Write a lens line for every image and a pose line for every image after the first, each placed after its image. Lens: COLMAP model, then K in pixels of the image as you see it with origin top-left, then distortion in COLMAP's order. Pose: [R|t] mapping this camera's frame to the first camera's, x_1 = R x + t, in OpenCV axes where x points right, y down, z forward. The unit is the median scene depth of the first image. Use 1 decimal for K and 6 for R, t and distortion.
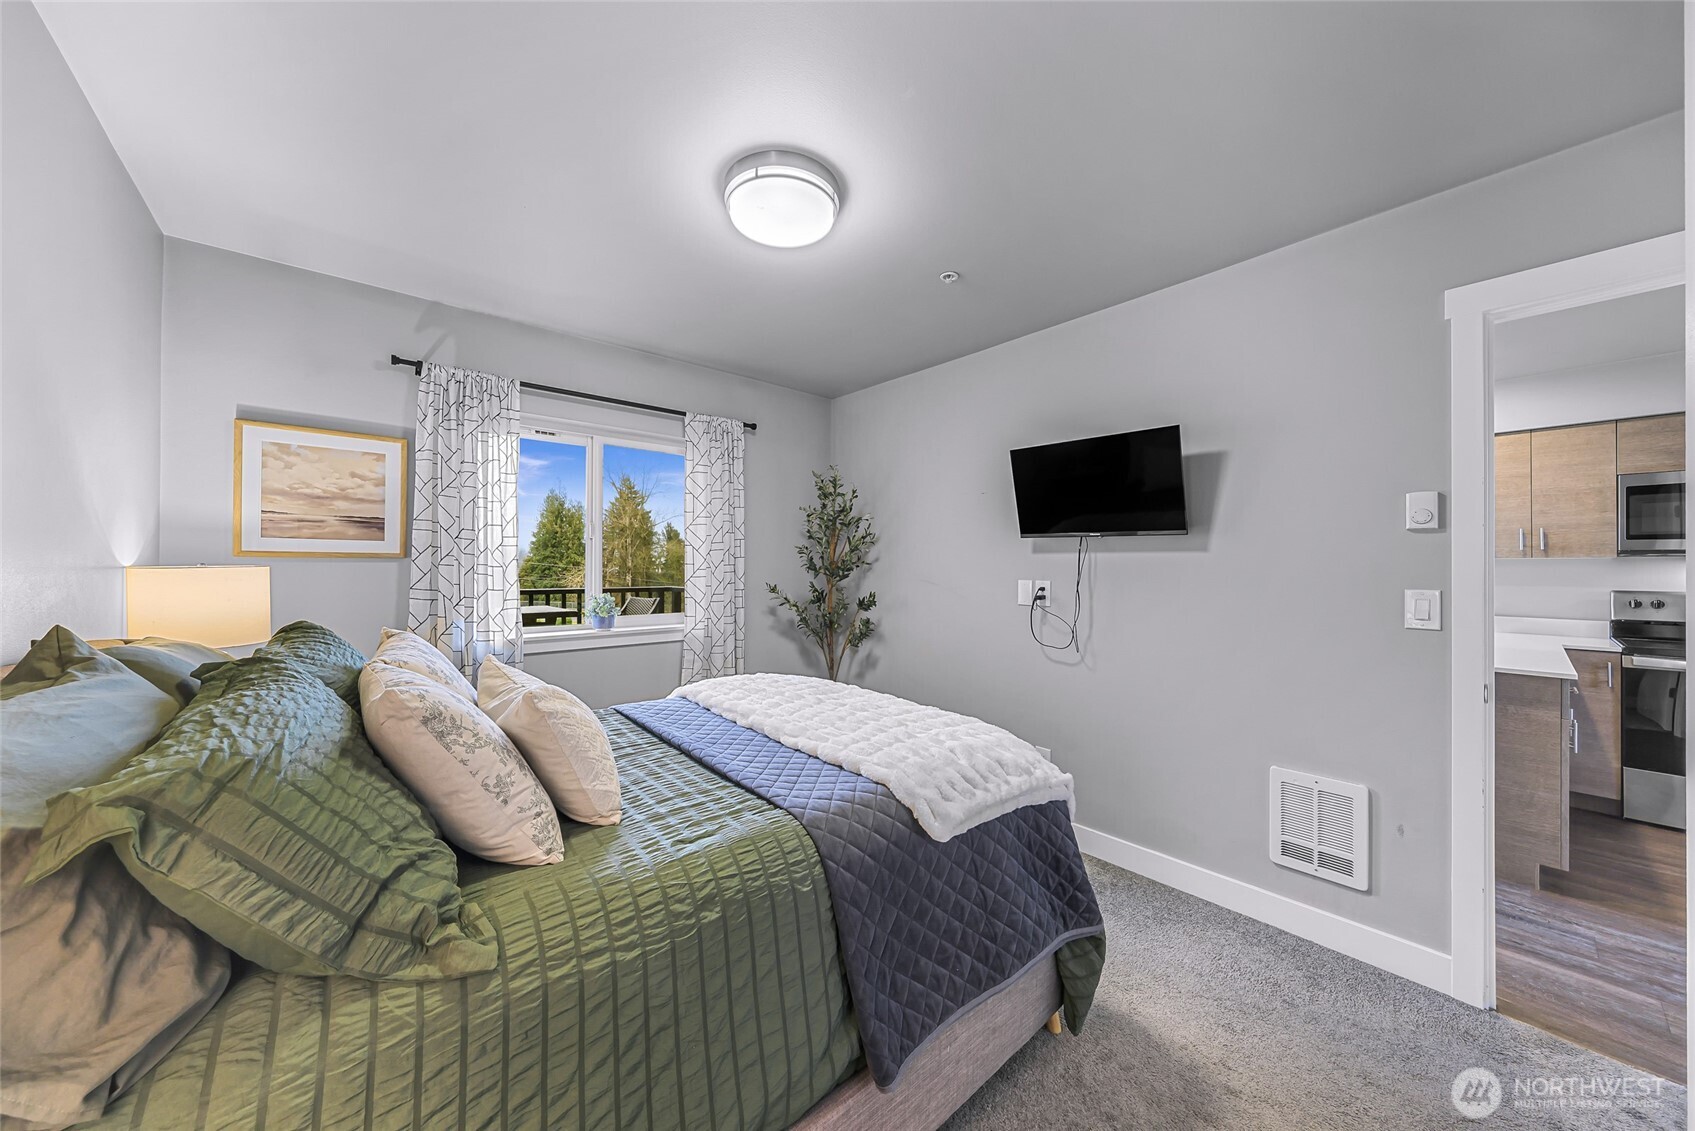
lens RADIAL K [[578.3, 0, 847.5], [0, 578.3, 565.5], [0, 0, 1]] dist [0.005045, -0.000137]
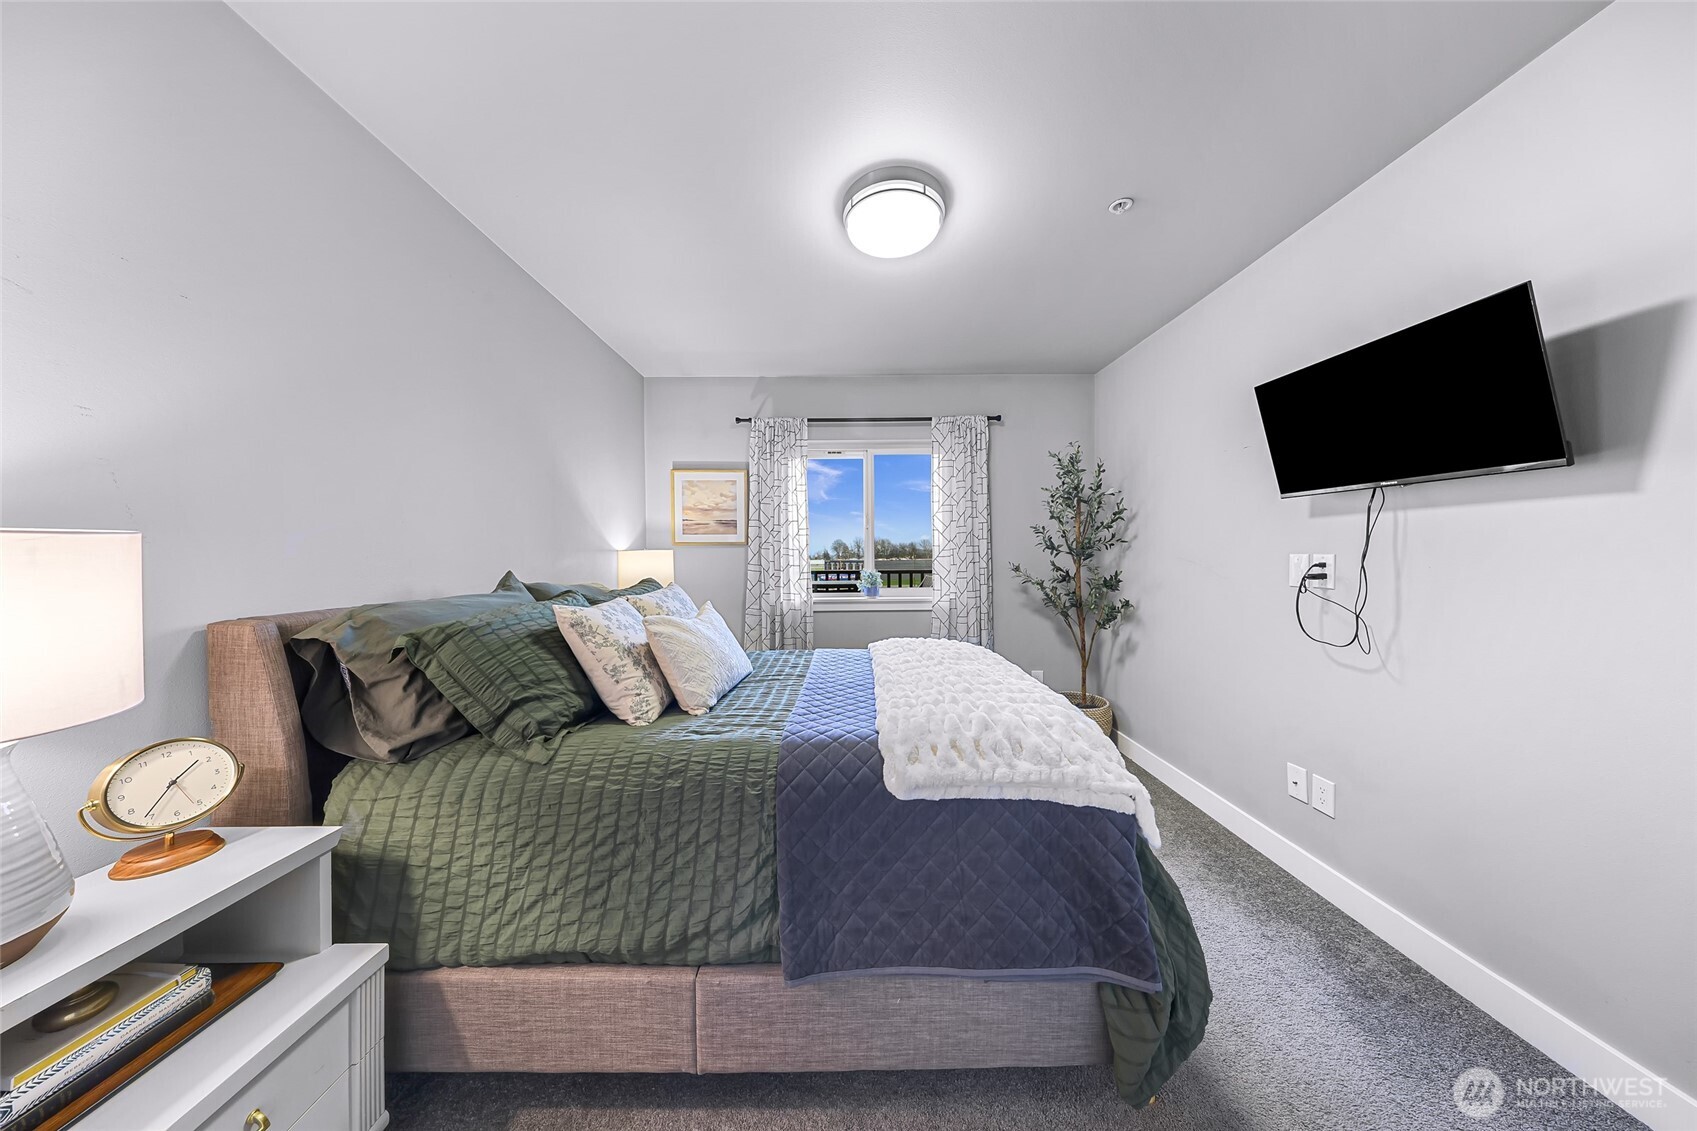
lens RADIAL K [[499.9, 0, 852.6], [0, 499.9, 565.0], [0, 0, 1]] dist [0.000073, -0.000073]
pose [[0.765663, -0.001904, -0.643239, 0.332254], [0.013199, 0.999832, 0.012752, 0.028237], [0.643107, -0.018253, 0.765559, 0.143027]]
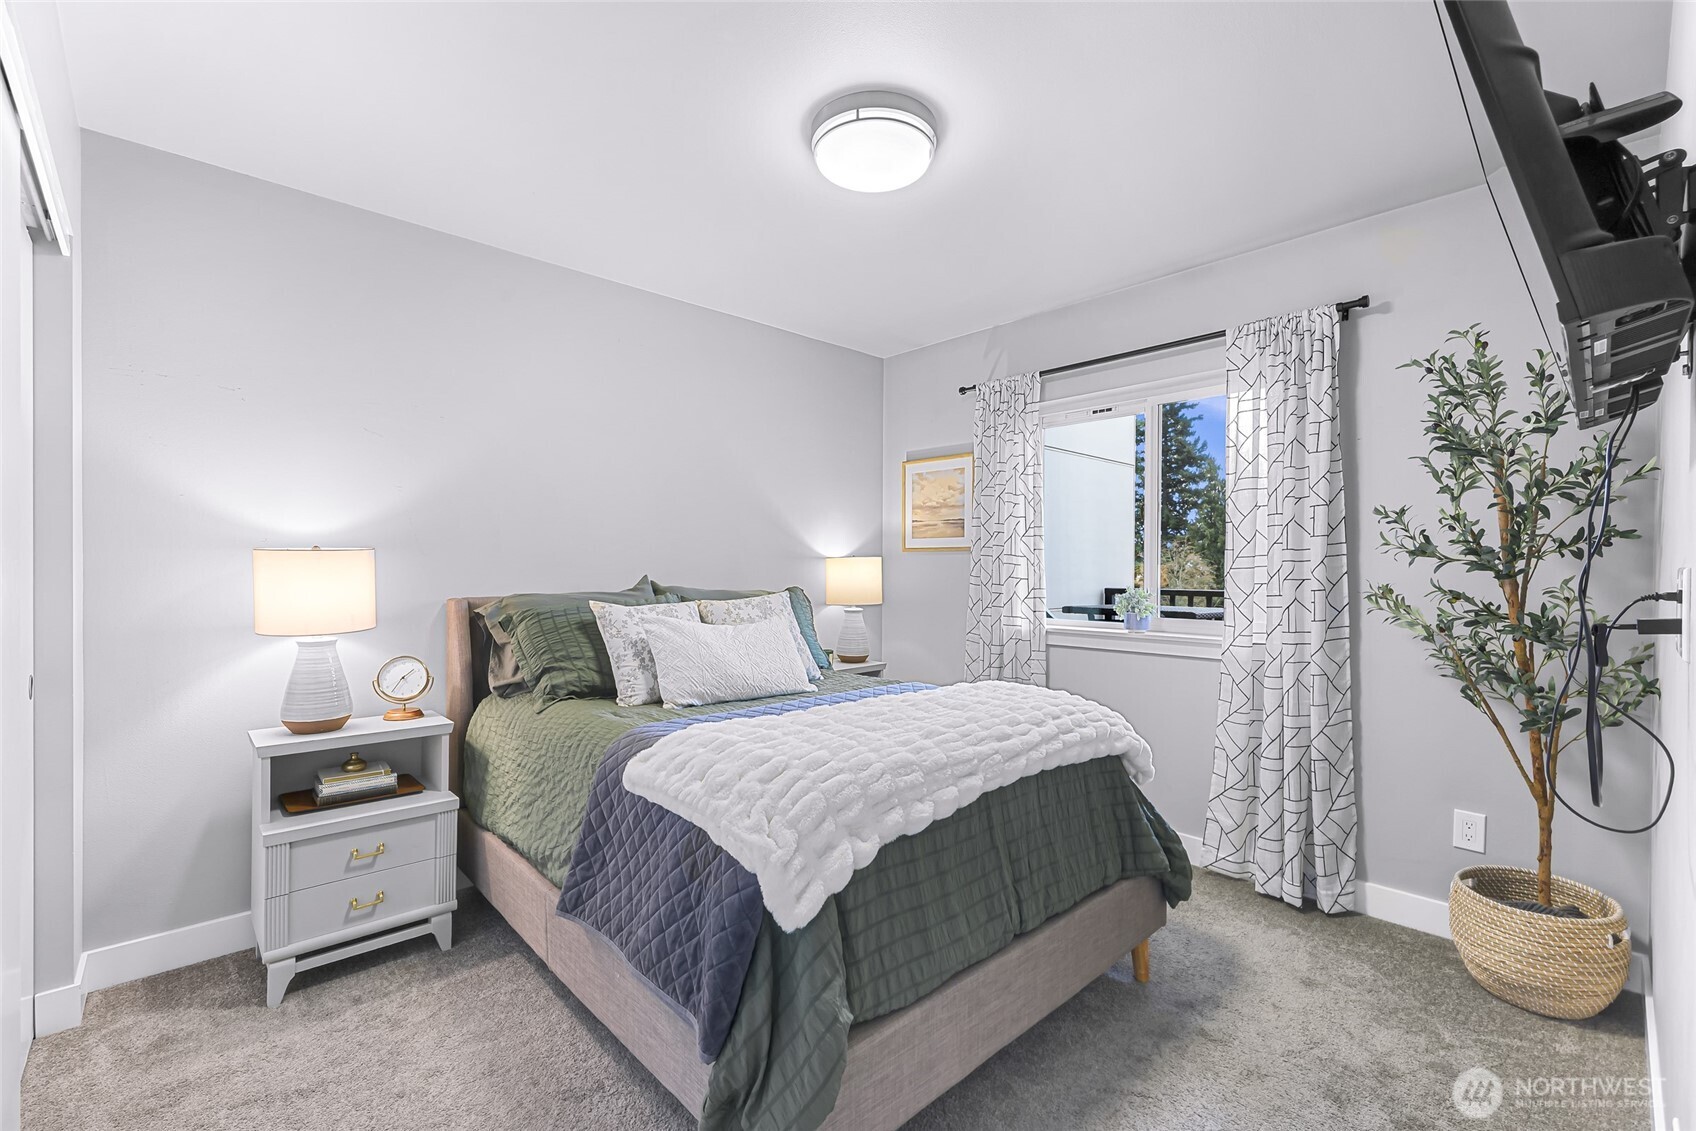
lens RADIAL K [[748.4, 0, 845.3], [0, 748.4, 581.3], [0, 0, 1]] dist [0.002562, 0.000000]
pose [[0.042276, 0.010750, -0.999048, 0.787346], [-0.003276, 0.999938, 0.010621, 0.035648], [0.999101, 0.002824, 0.042309, 0.667445]]
